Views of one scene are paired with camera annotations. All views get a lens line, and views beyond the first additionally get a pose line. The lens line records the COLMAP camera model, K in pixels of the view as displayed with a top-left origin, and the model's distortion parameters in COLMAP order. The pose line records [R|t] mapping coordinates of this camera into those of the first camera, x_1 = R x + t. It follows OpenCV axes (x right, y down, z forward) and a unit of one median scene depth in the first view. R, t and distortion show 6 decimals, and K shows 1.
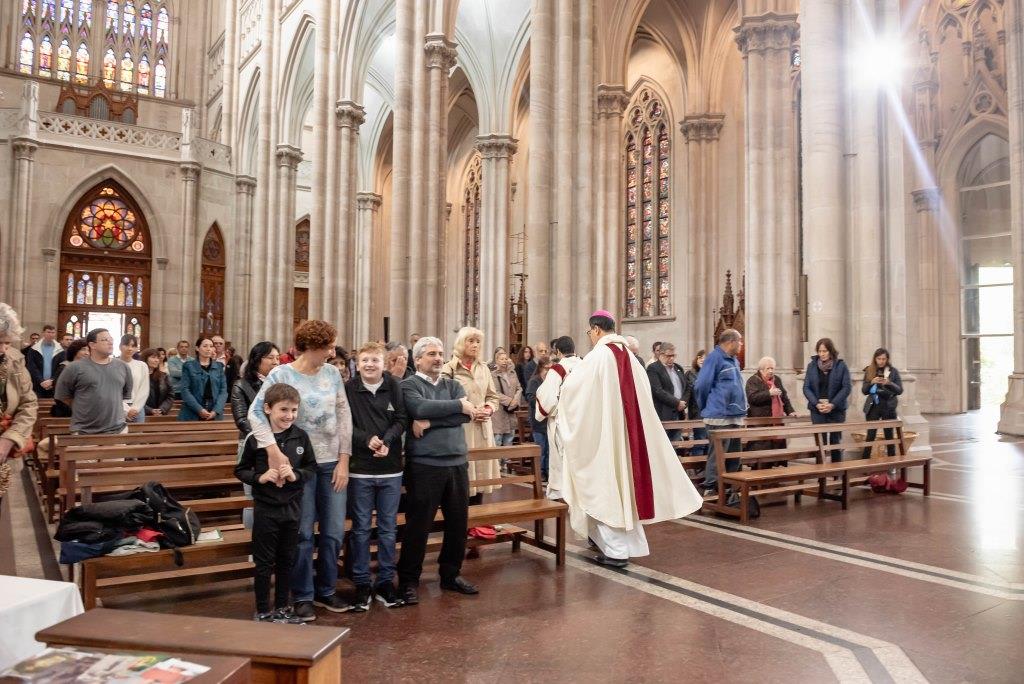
lens RADIAL K [[782.7, 0, 532.9], [0, 782.7, 330.4], [0, 0, 1]] dist [-0.037537, -0.004348]
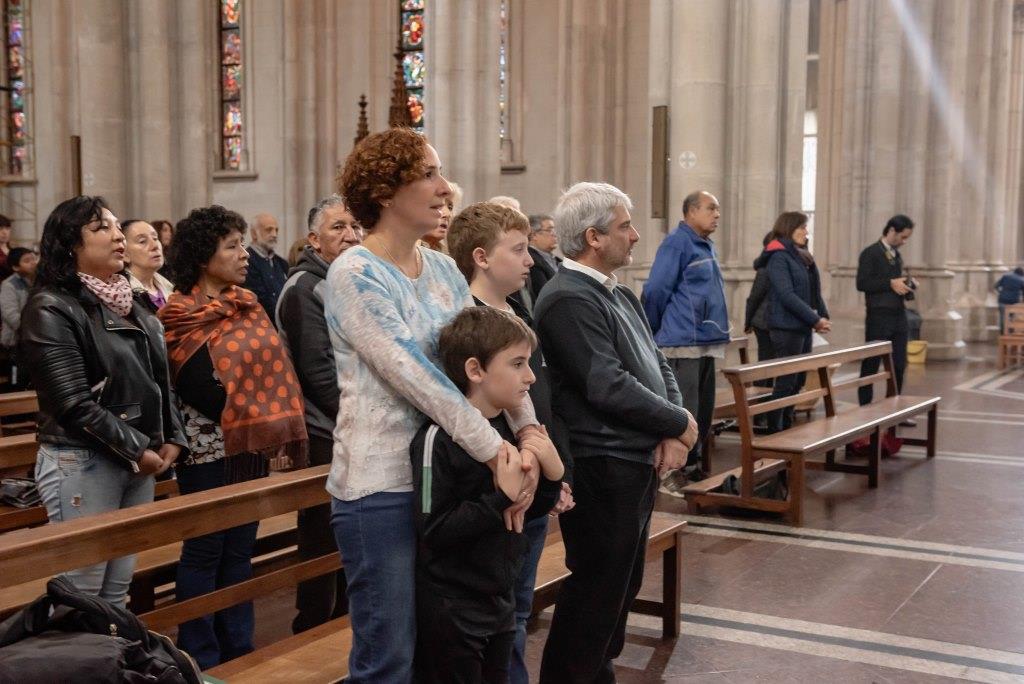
lens RADIAL K [[1300.5, 0, 512.0], [0, 1300.5, 342.0], [0, 0, 1]] dist [0.113612, 0.028449]
pose [[0.895191, -0.030048, 0.444669, -0.074145], [-0.017935, 0.994488, 0.103308, 0.002776], [-0.445322, -0.100455, 0.889717, 0.047626]]
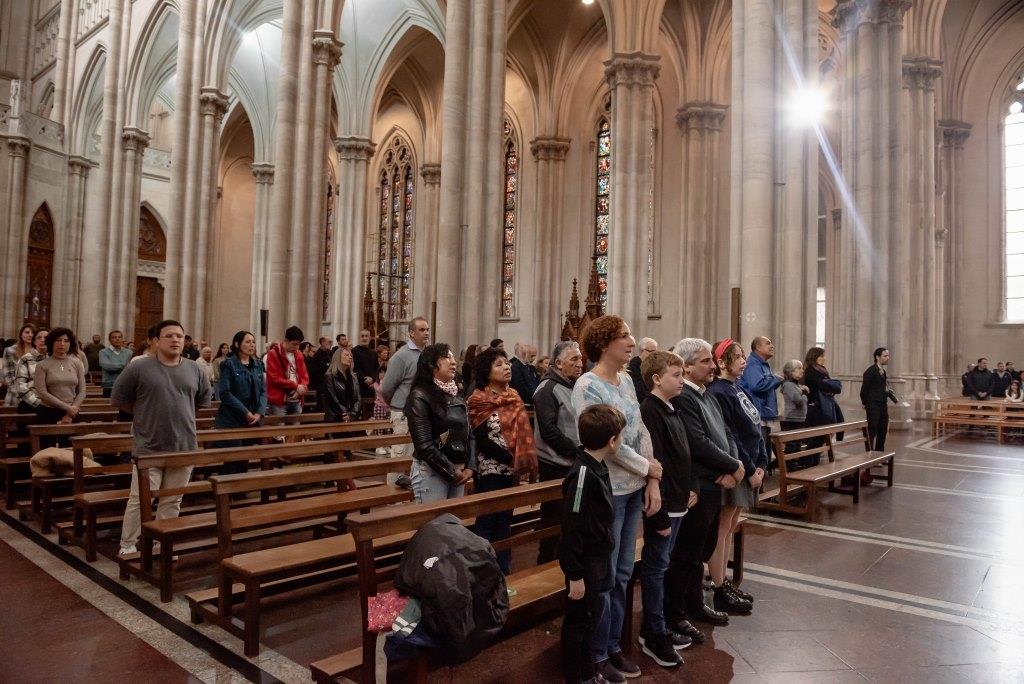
lens RADIAL K [[702.6, 0, 512.0], [0, 702.6, 342.0], [0, 0, 1]] dist [-0.048136, -0.002851]
pose [[0.965138, 0.025362, 0.260510, -0.078368], [-0.030723, 0.999391, 0.016527, -0.000064], [-0.259933, -0.023955, 0.965330, 0.040463]]
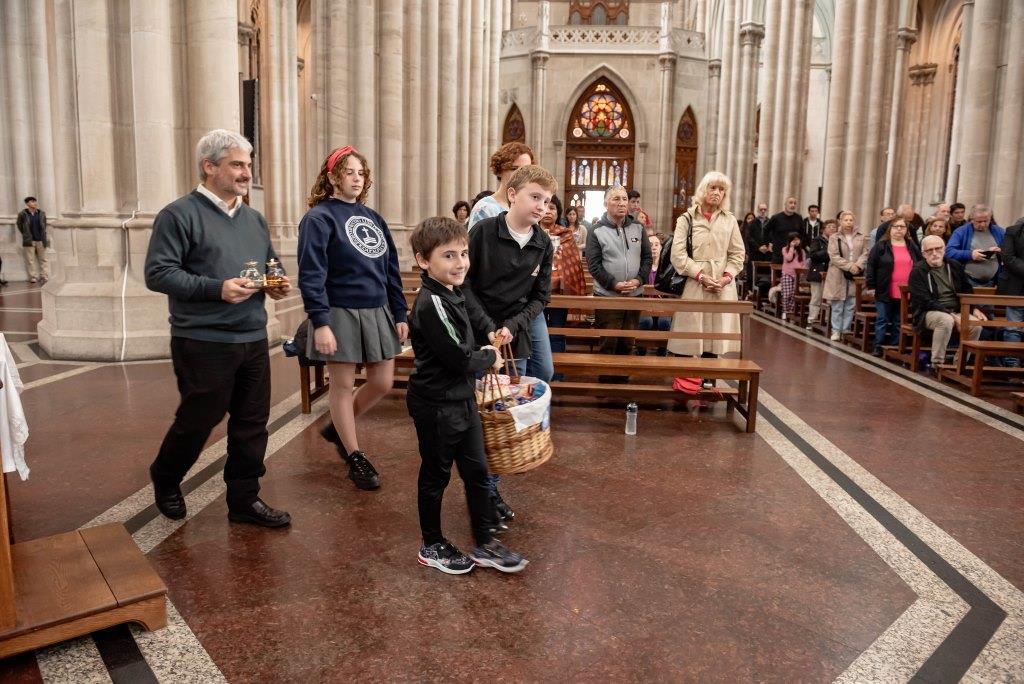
lens RADIAL K [[702.6, 0, 512.0], [0, 702.6, 342.0], [0, 0, 1]] dist [-0.048136, -0.002851]
pose [[0.777687, 0.104297, -0.619939, 0.051594], [0.013641, 0.983110, 0.182507, 0.007240], [0.628503, -0.150390, 0.763130, 0.035838]]
